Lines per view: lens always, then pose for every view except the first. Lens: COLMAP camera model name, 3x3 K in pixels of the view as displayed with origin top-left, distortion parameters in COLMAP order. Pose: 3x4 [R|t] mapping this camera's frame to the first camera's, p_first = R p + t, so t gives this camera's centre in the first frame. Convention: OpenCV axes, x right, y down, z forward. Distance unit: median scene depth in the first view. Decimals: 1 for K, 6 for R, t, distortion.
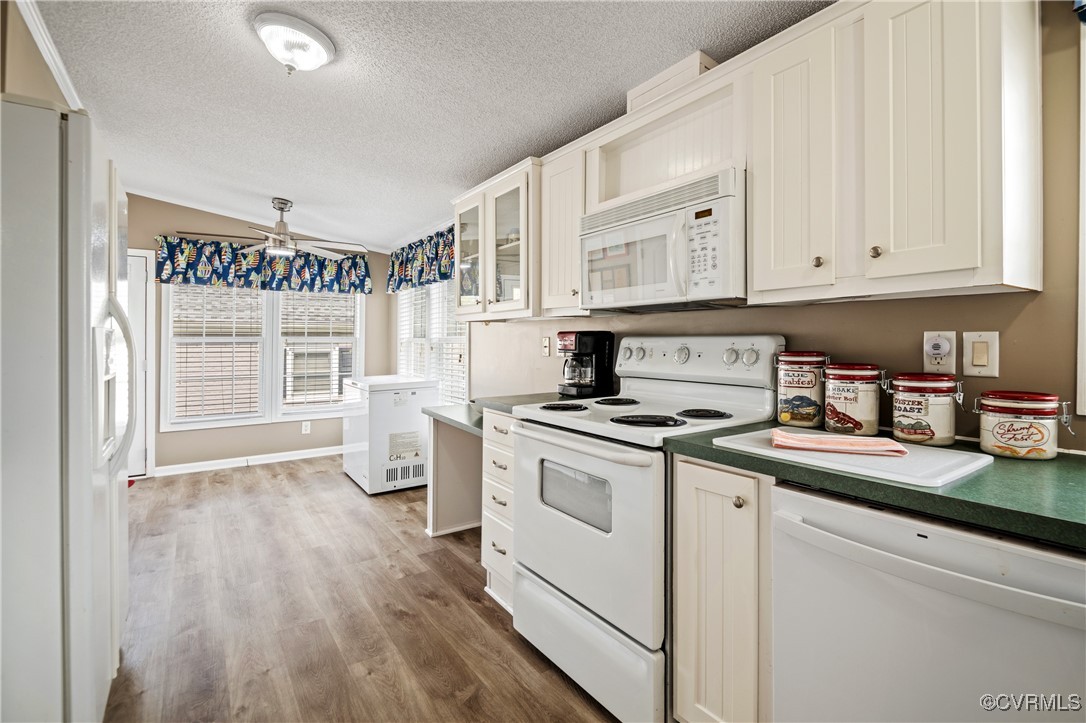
lens RADIAL K [[511.9, 0, 559.2], [0, 511.9, 341.2], [0, 0, 1]] dist [-0.004454, -0.002770]
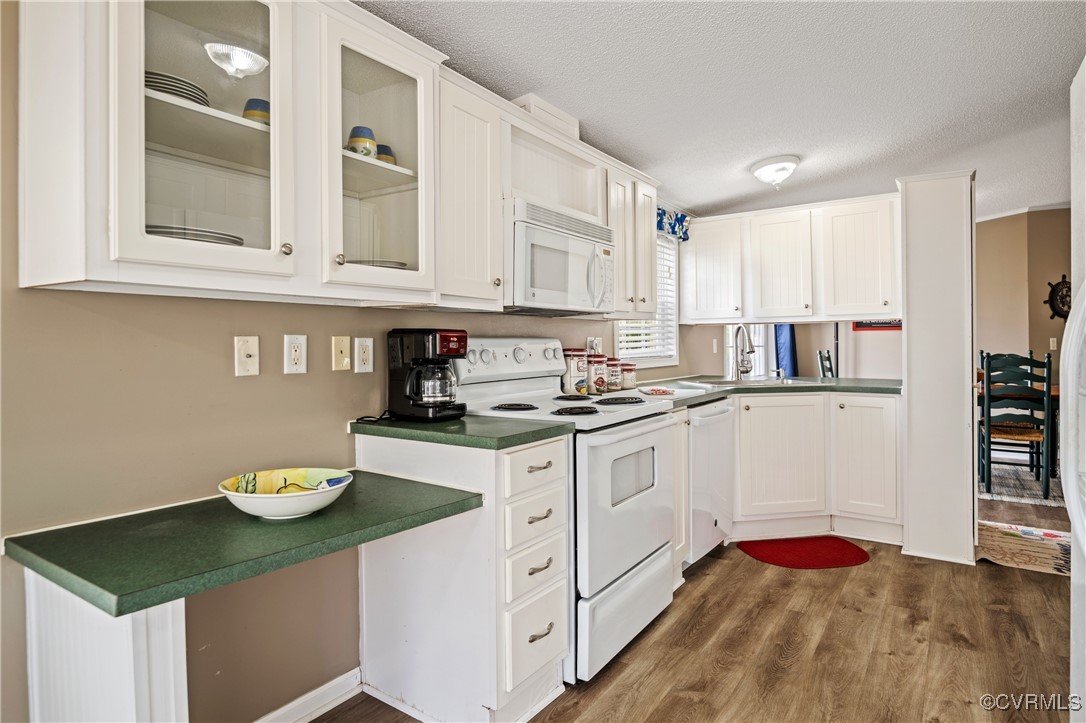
lens RADIAL K [[614.0, 0, 549.1], [0, 614.0, 343.2], [0, 0, 1]] dist [-0.006313, 0.000880]
pose [[-0.361752, 0.000860, 0.932274, -1.141406], [0.004642, 0.999989, 0.000878, 0.001593], [-0.932263, 0.004645, -0.361751, 1.610375]]
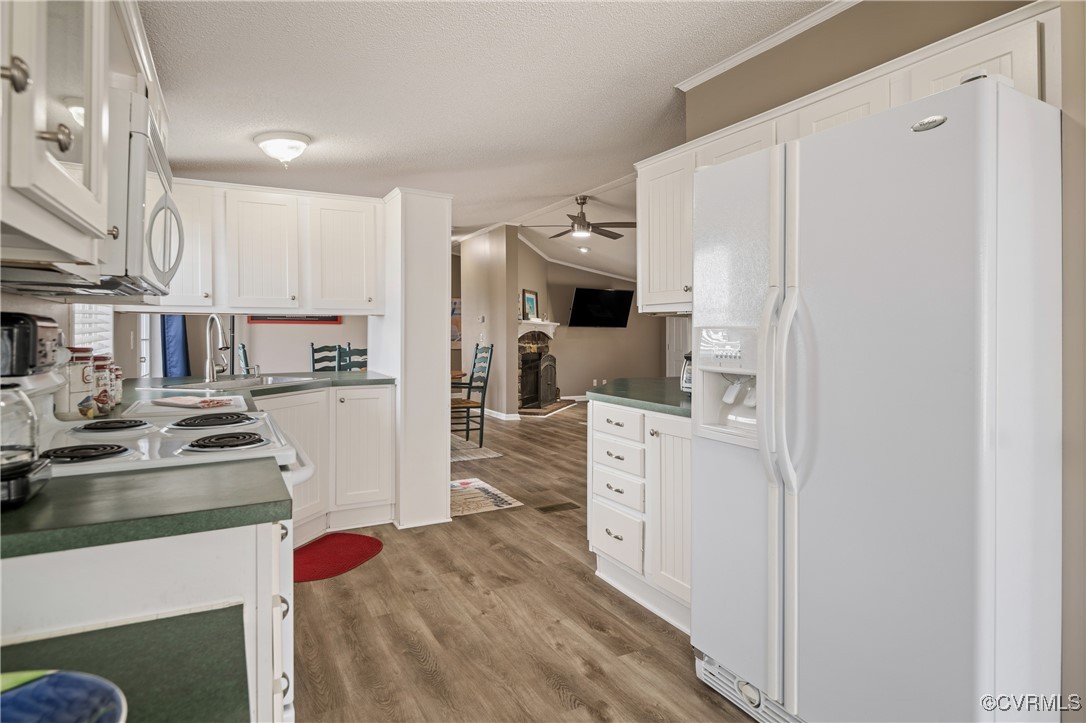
lens RADIAL K [[597.6, 0, 565.7], [0, 597.6, 335.6], [0, 0, 1]] dist [0.001561, -0.003228]
pose [[-0.995588, -0.003708, 0.093758, -0.525594], [-0.003460, 0.999990, 0.002805, -0.007678], [-0.093768, 0.002468, -0.995591, 1.879271]]
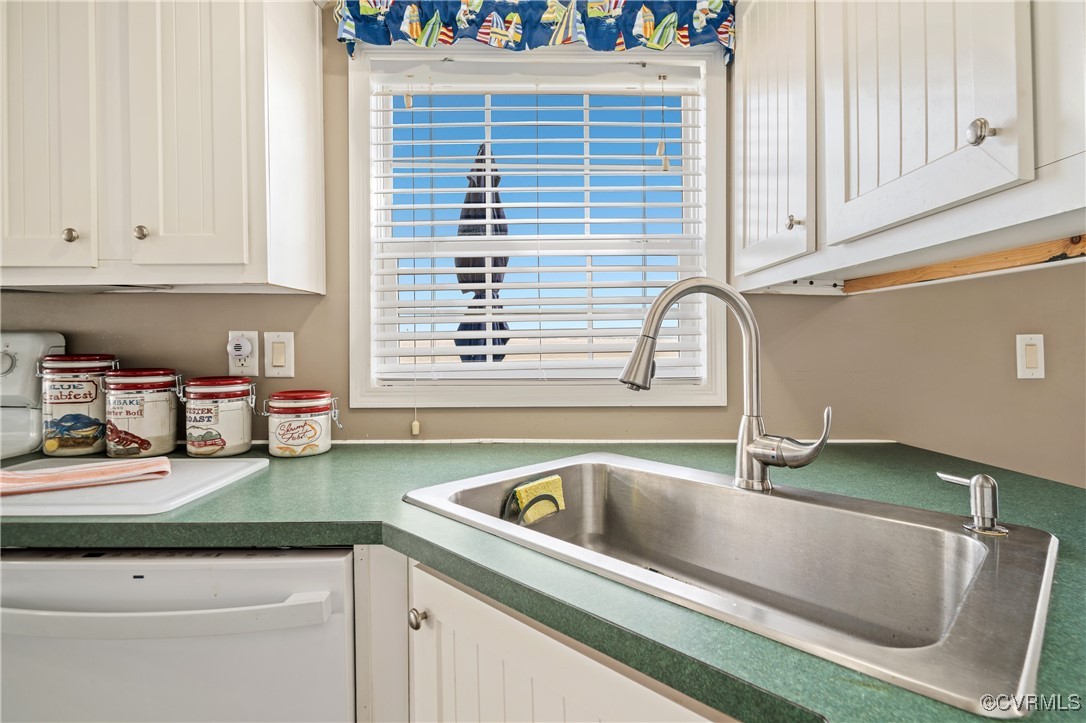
lens RADIAL K [[552.8, 0, 556.0], [0, 552.8, 341.3], [0, 0, 1]] dist [0.000467, -0.003552]
pose [[0.556855, 0.001992, 0.830607, 0.176004], [-0.001920, 0.999998, -0.001111, -0.000301], [-0.830607, -0.000976, 0.556858, -0.030988]]
